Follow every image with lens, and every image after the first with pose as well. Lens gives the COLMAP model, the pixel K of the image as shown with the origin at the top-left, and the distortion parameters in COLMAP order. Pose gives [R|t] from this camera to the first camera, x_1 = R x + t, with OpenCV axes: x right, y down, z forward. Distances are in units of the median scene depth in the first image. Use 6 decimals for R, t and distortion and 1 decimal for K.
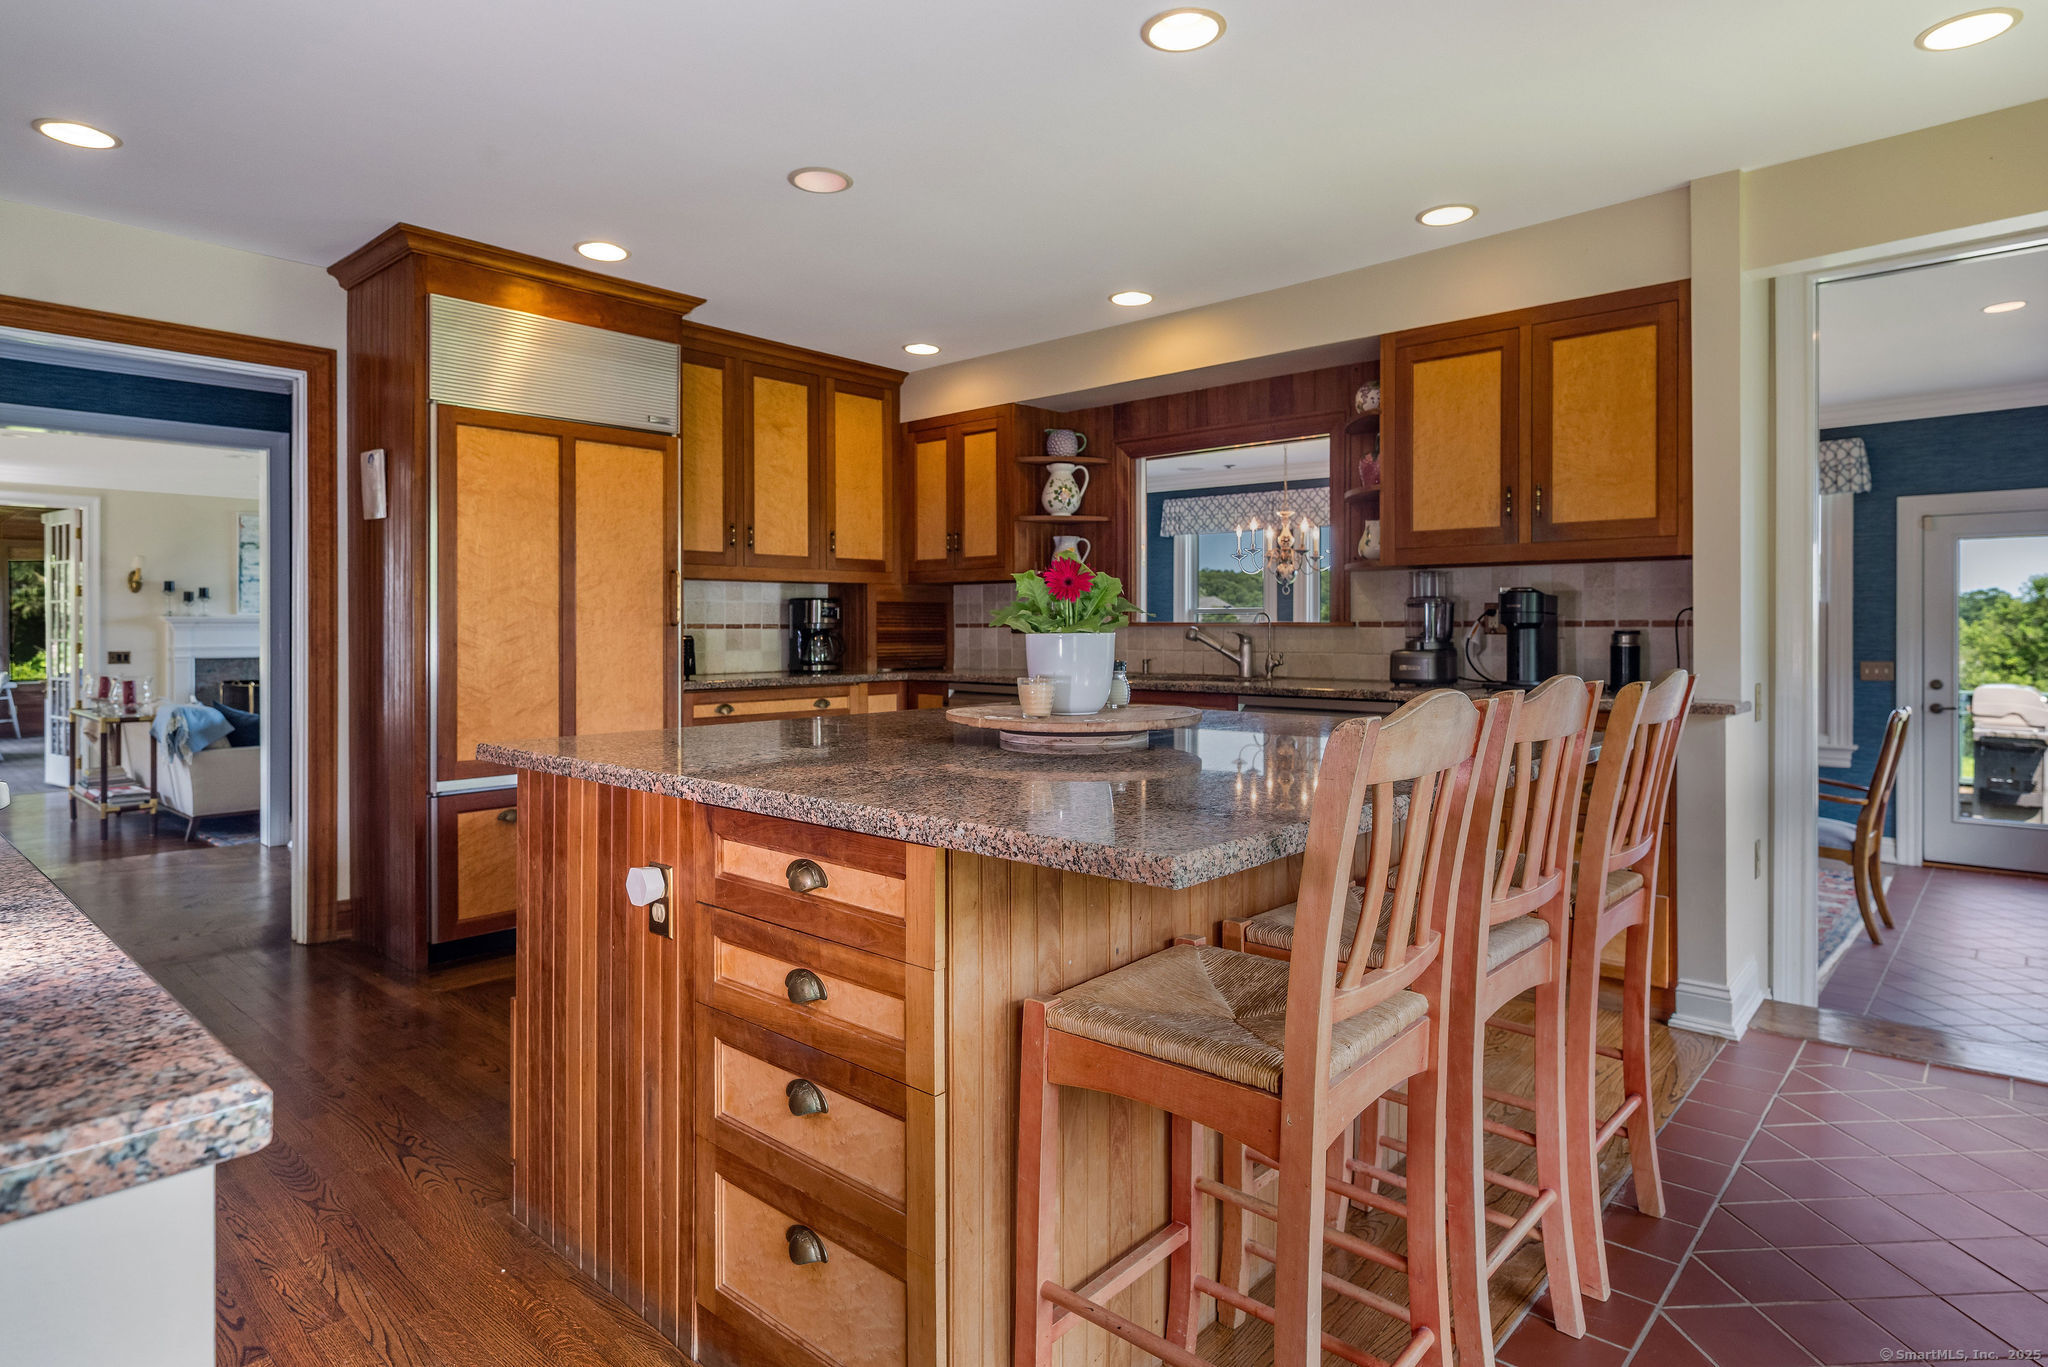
lens RADIAL K [[1124.6, 0, 1028.6], [0, 1124.6, 629.2], [0, 0, 1]] dist [-0.003292, -0.001014]
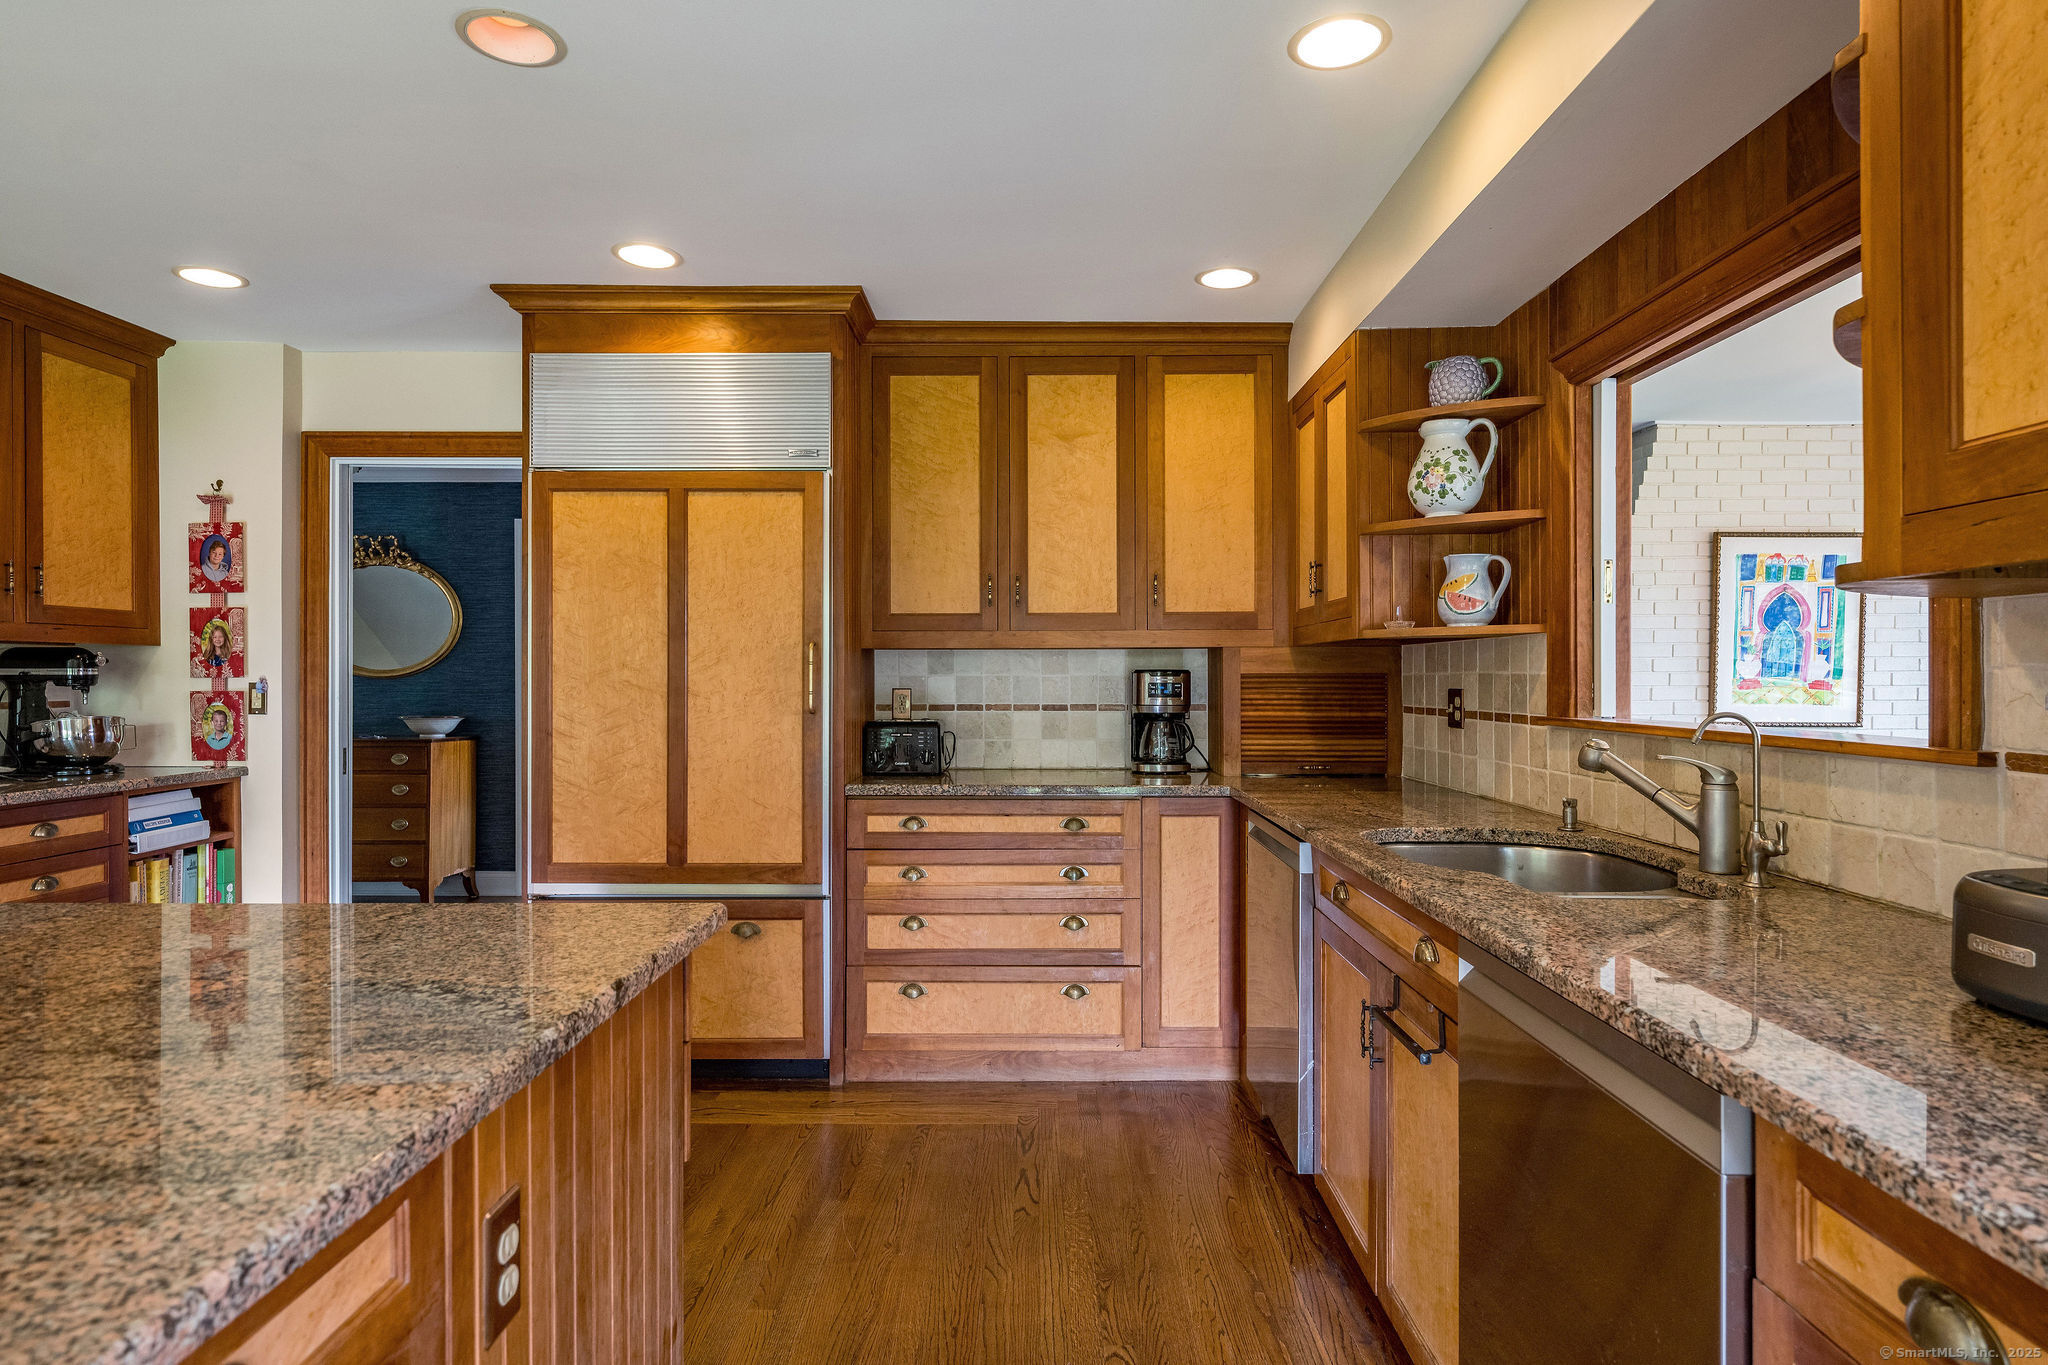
lens RADIAL K [[1100.0, 0, 1019.8], [0, 1100.0, 678.5], [0, 0, 1]] dist [0.000136, -0.000252]
pose [[0.658434, 0.001667, -0.752637, 0.343947], [-0.002335, 0.999997, 0.000172, -0.026945], [0.752635, 0.001645, 0.658436, 0.585828]]
